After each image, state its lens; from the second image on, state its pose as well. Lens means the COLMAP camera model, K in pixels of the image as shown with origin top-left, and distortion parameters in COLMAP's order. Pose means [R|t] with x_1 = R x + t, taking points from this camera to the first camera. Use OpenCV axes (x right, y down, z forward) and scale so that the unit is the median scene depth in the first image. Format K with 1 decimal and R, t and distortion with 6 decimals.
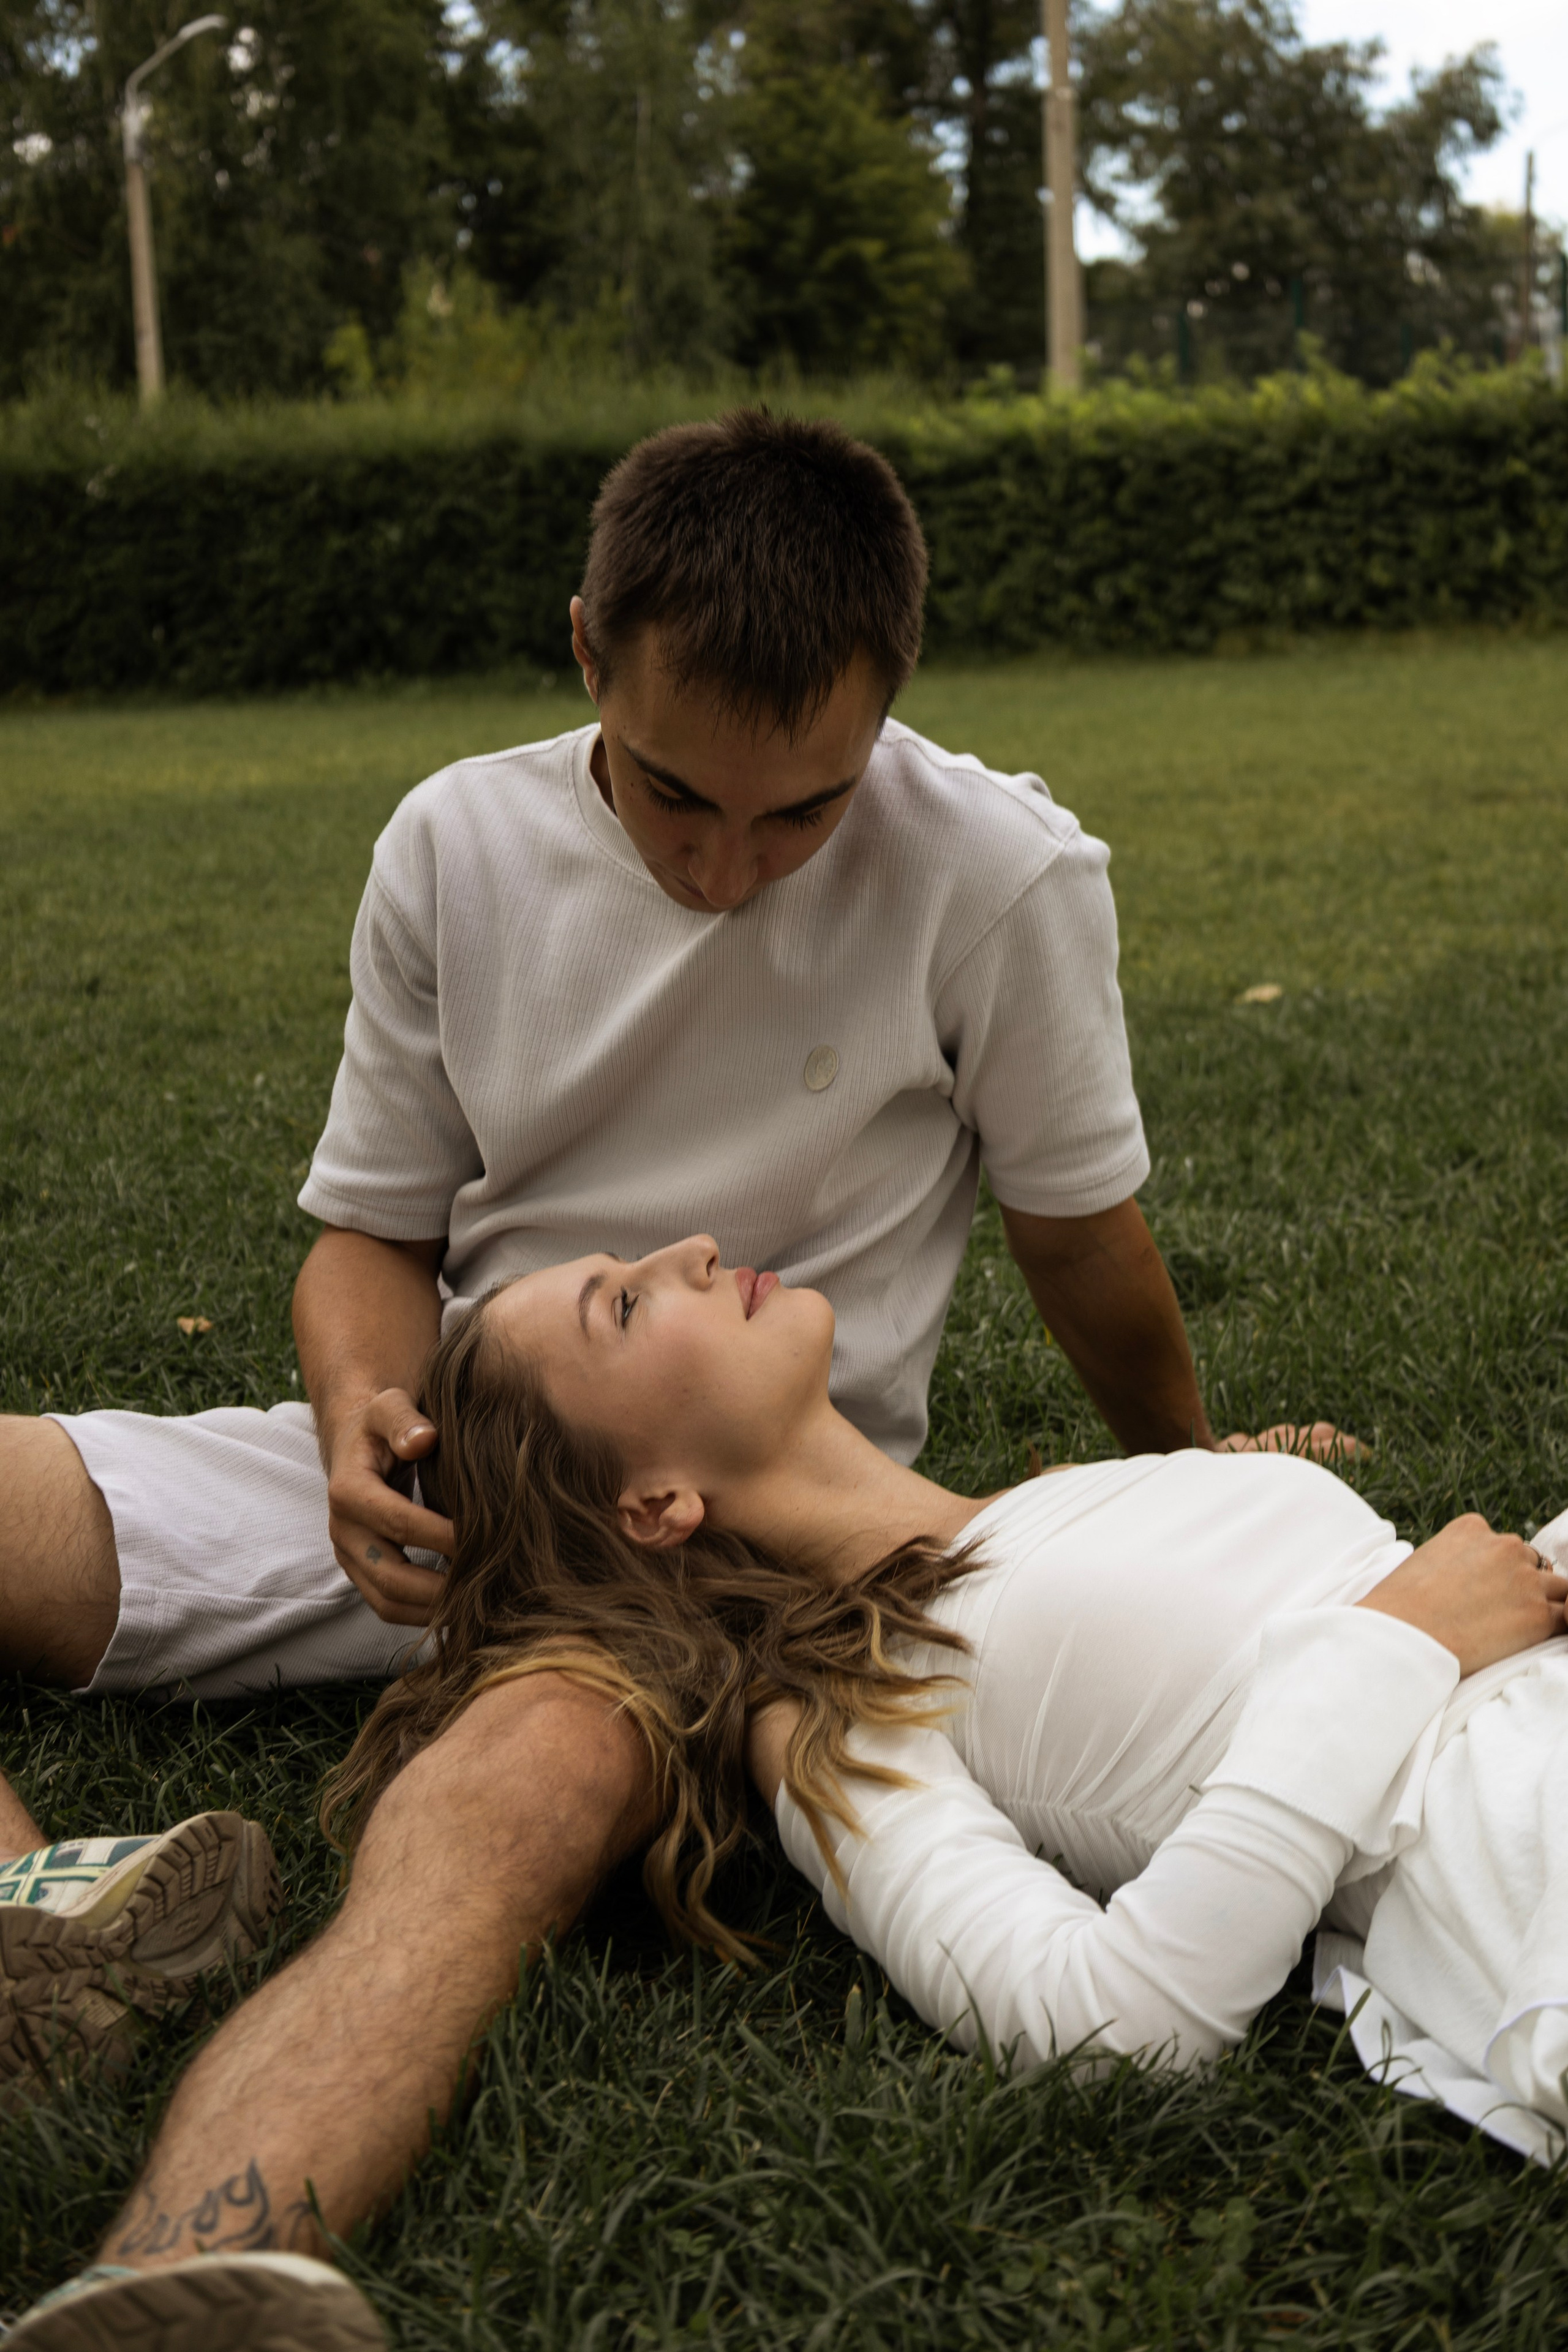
lens RADIAL K [[3176.6, 0, 797.0], [0, 3176.6, 1105.8], [0, 0, 1]] dist [0.070768, 0.000000]
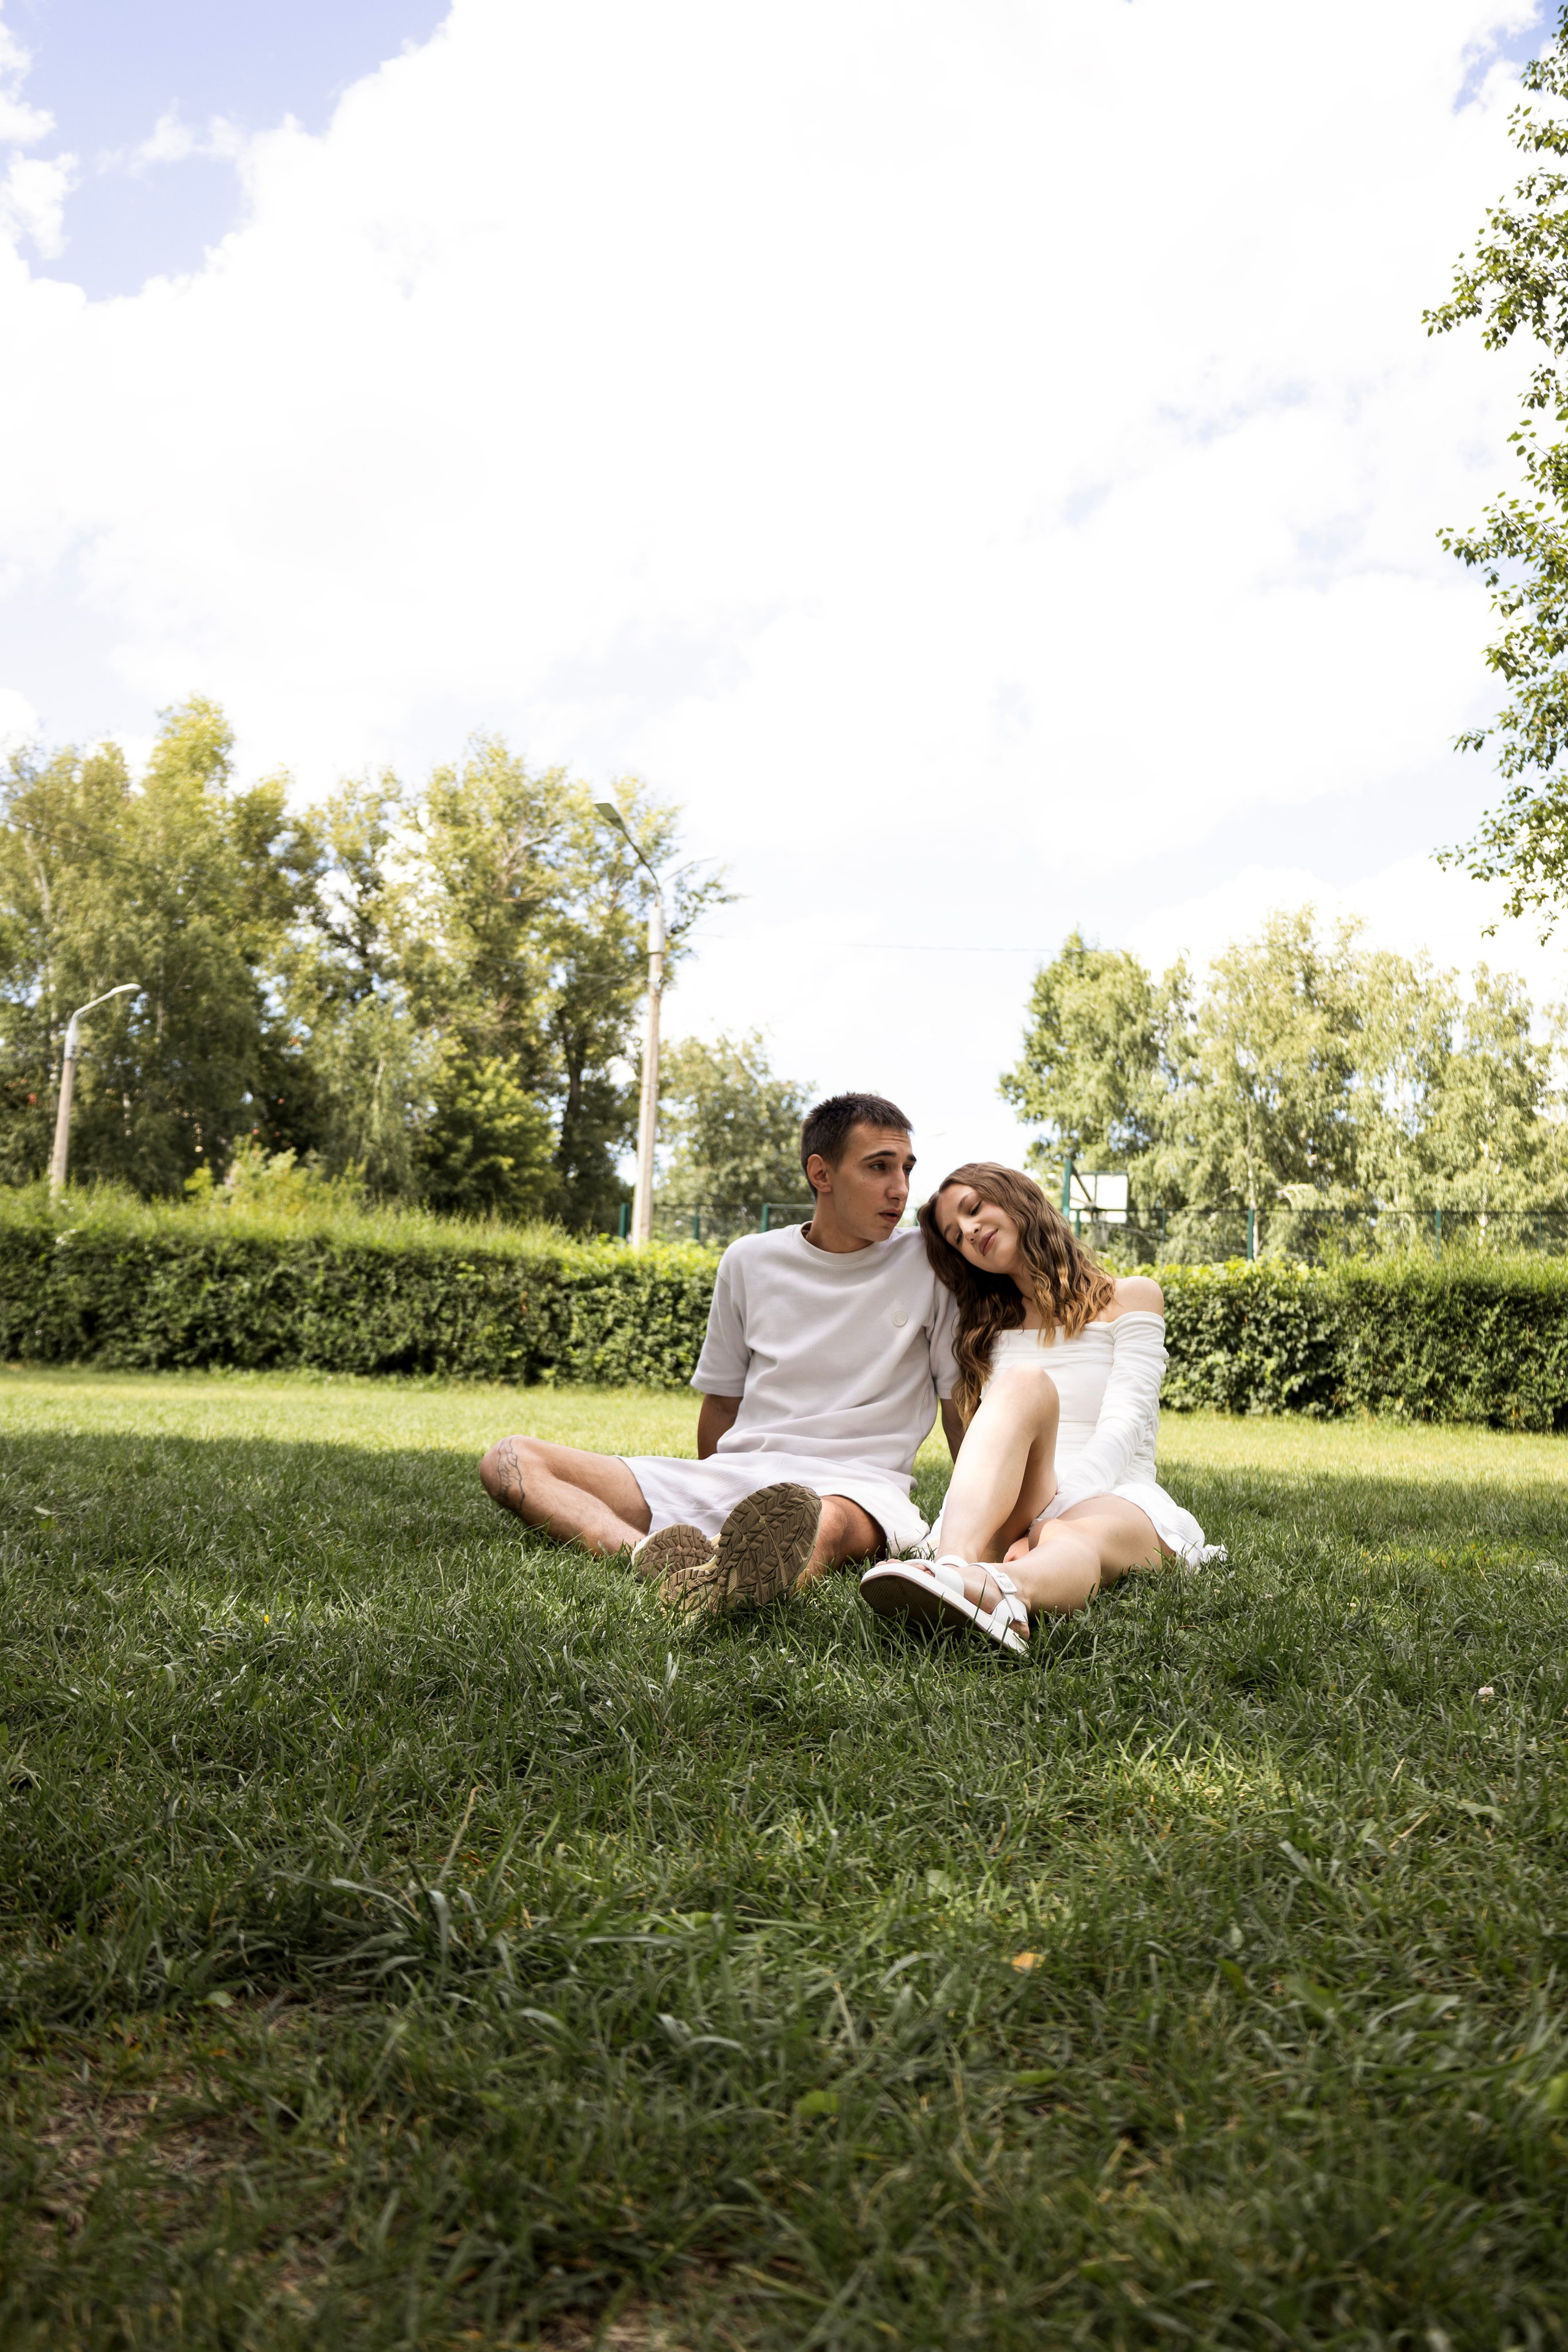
lens RADIAL K [[2037.4, 0, 783.6], [0, 2037.4, 1182.3], [0, 0, 1]] dist [-0.018386, -0.012529]
pose [[0.979210, 0.112842, 0.168566, -0.039053], [-0.065398, 0.962237, -0.264241, 0.036283], [-0.192018, 0.247724, 0.949612, -0.092055]]
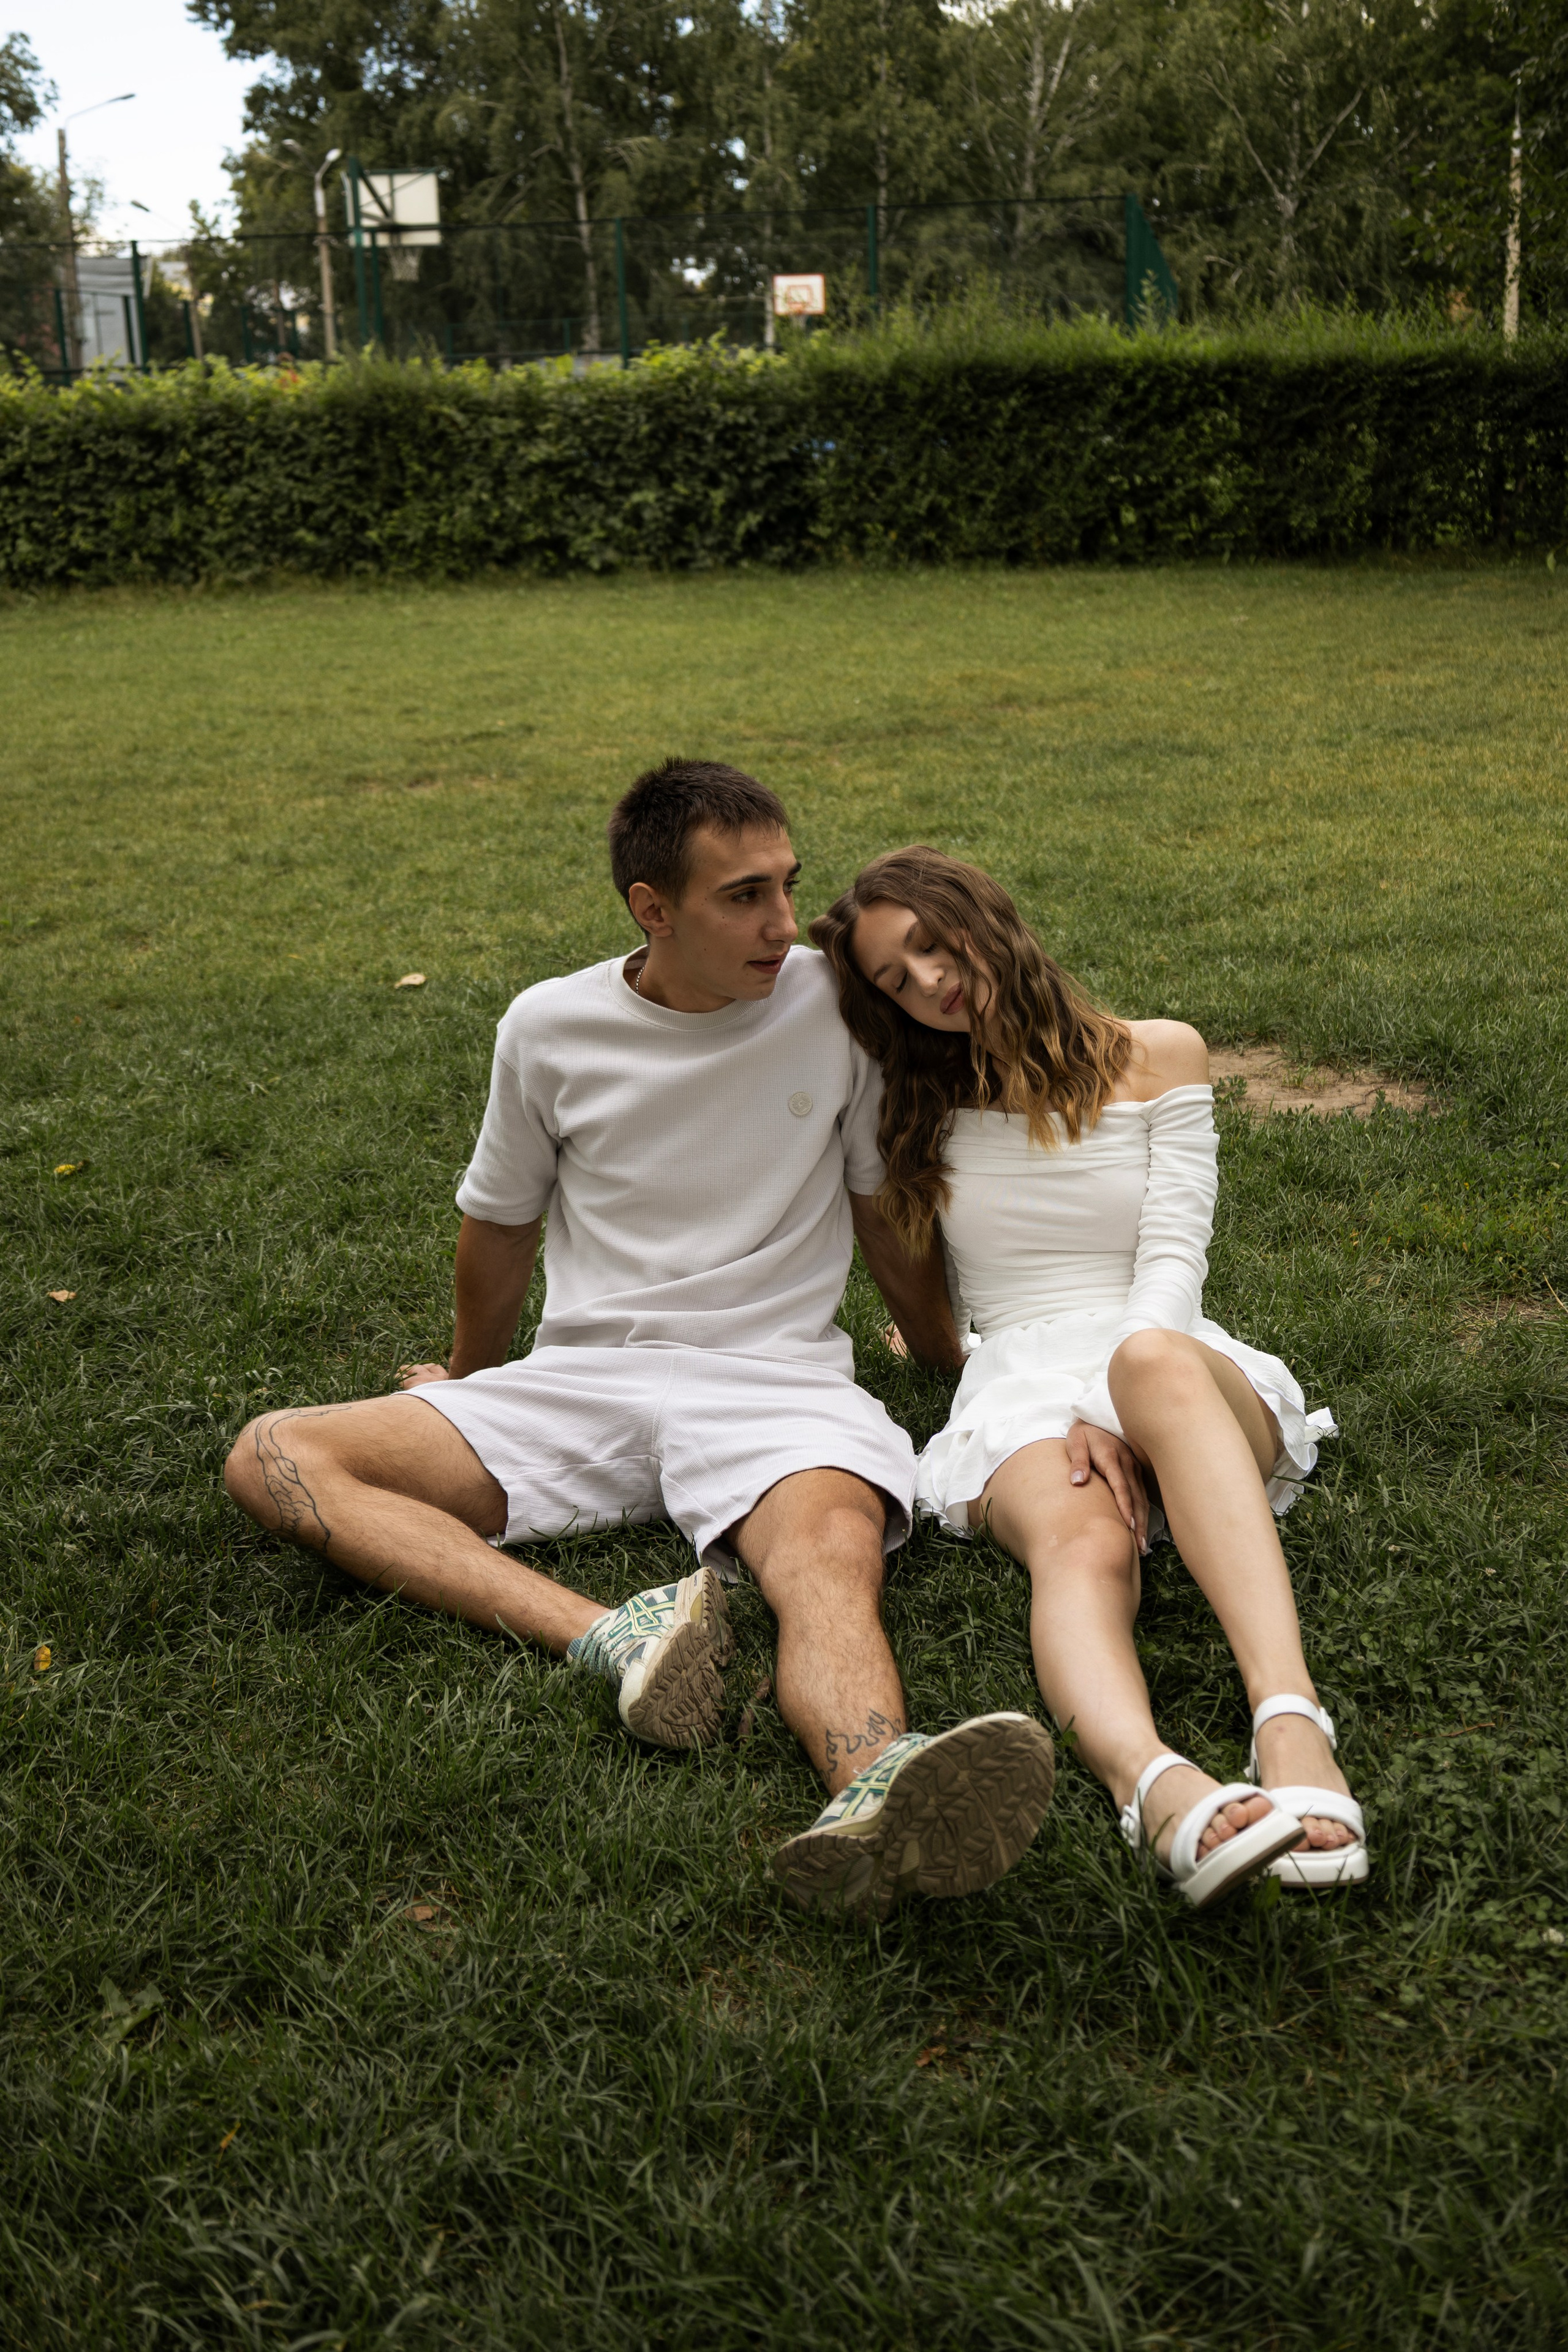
lens RADIAL K [[2725.9, 0, 804.9], [0, 2725.9, 1174.4], [0, 0, 1]] dist [-0.003224, 0.000000]
pose [[0.882129, -0.107655, 0.458540, -0.071266], [0.067107, 0.992324, 0.103875, -0.015157], [-0.466203, -0.060860, 0.882582, -0.057403]]
